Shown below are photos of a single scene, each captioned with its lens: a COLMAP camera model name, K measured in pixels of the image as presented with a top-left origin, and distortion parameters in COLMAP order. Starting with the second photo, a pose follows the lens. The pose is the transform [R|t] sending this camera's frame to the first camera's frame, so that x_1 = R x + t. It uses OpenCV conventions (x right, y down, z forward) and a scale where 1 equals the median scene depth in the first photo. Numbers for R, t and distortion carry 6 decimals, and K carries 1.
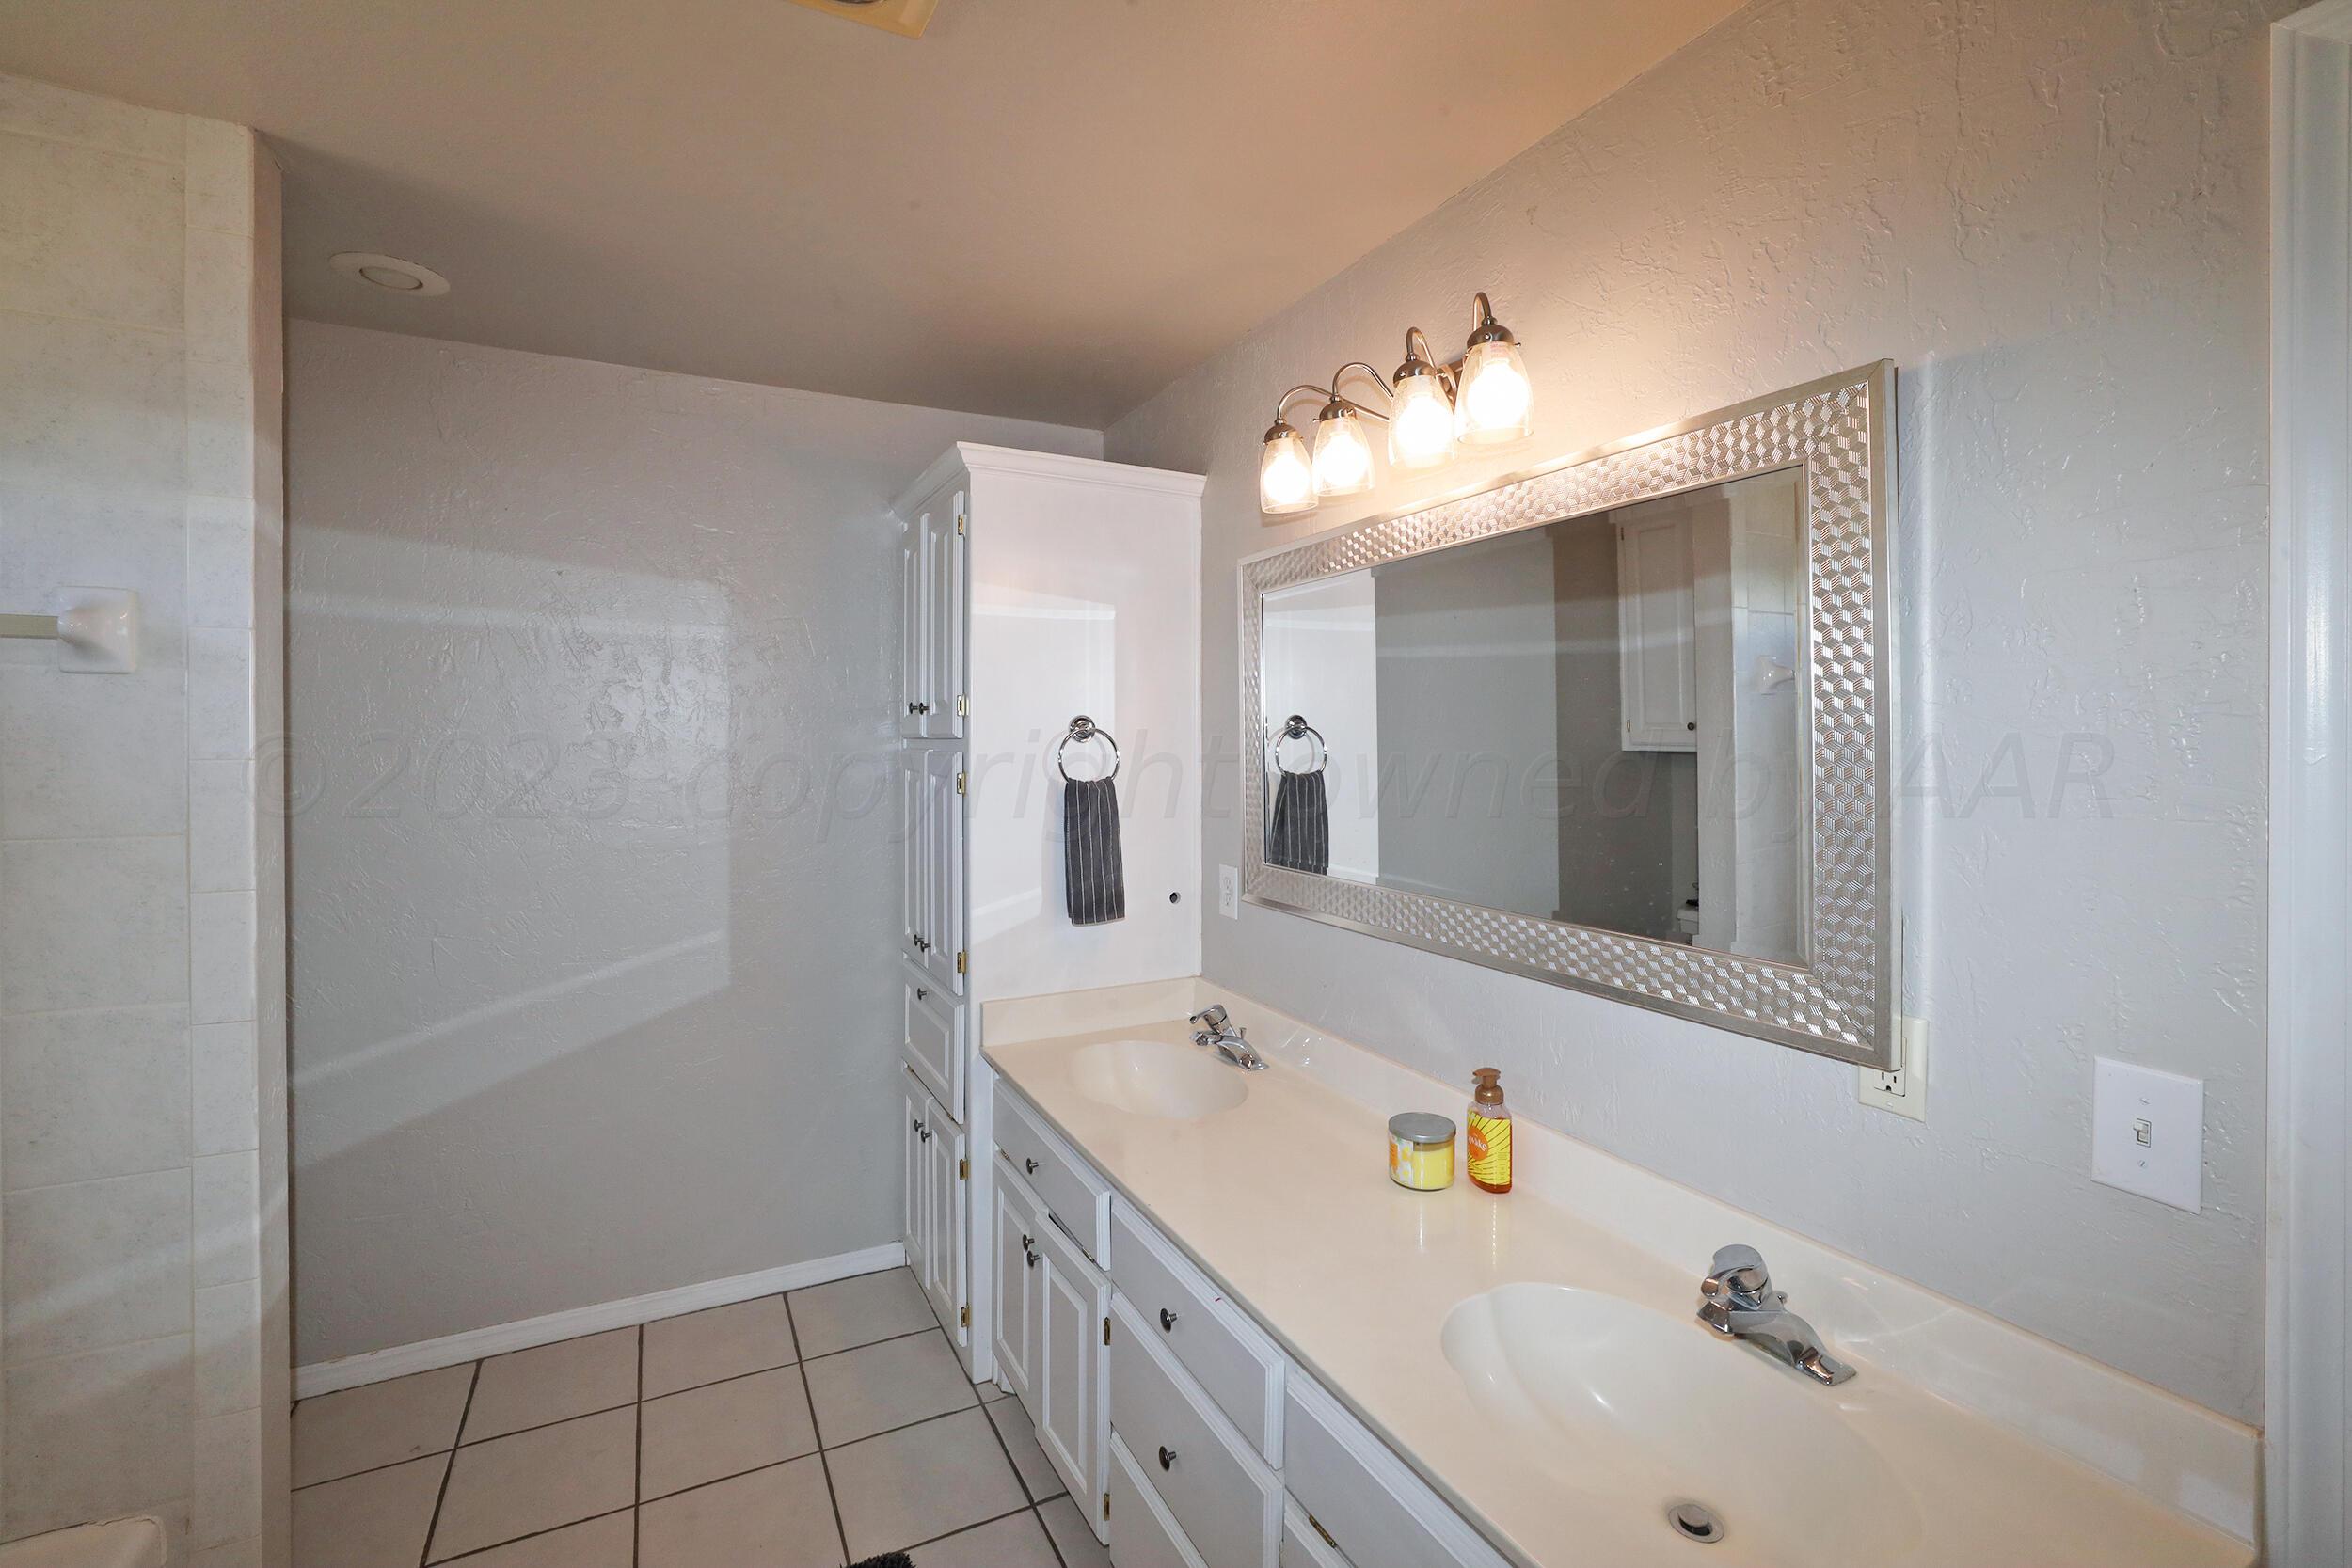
lens RADIAL K [[1055.5, 0, 1177.2], [0, 1055.5, 740.8], [0, 0, 1]] dist [0.000605, 0.000224]
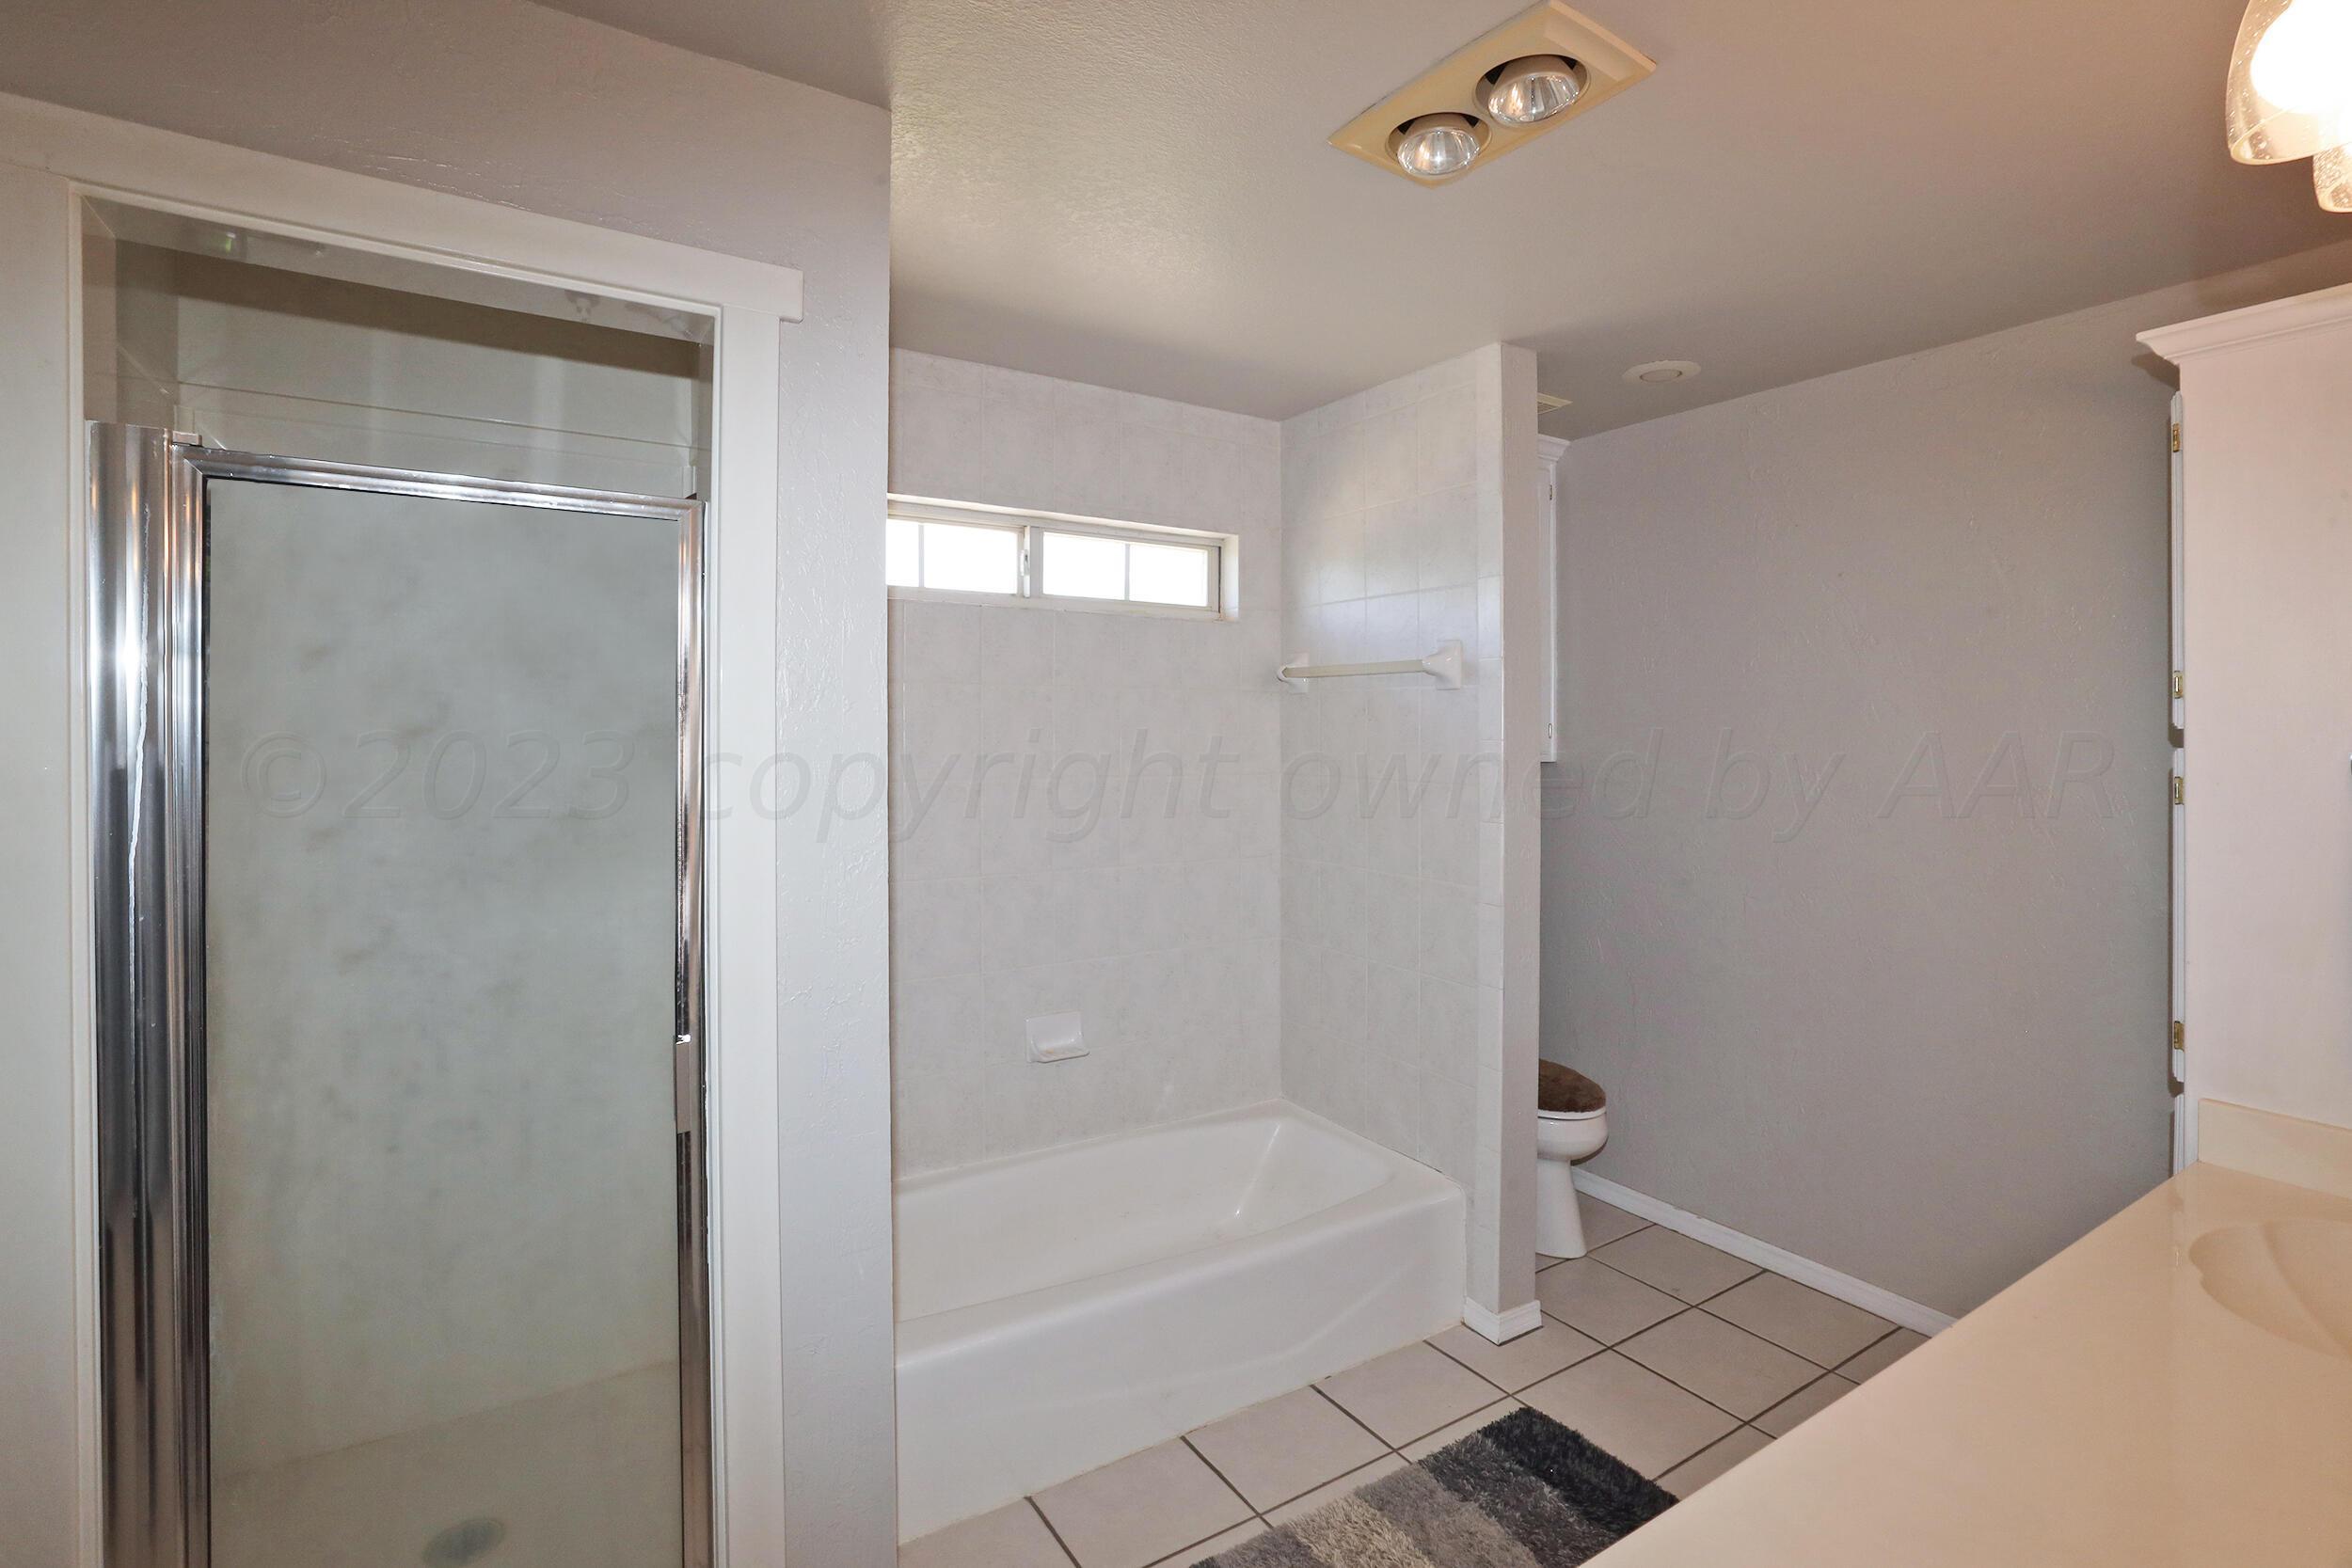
lens RADIAL K [[1079.0, 0, 1175.9], [0, 1079.0, 726.6], [0, 0, 1]] dist [0.000390, 0.000080]
pose [[0.104964, 0.002755, -0.994472, 0.694214], [-0.007379, 0.999971, 0.001991, -0.003443], [0.994449, 0.007130, 0.104981, 0.358602]]
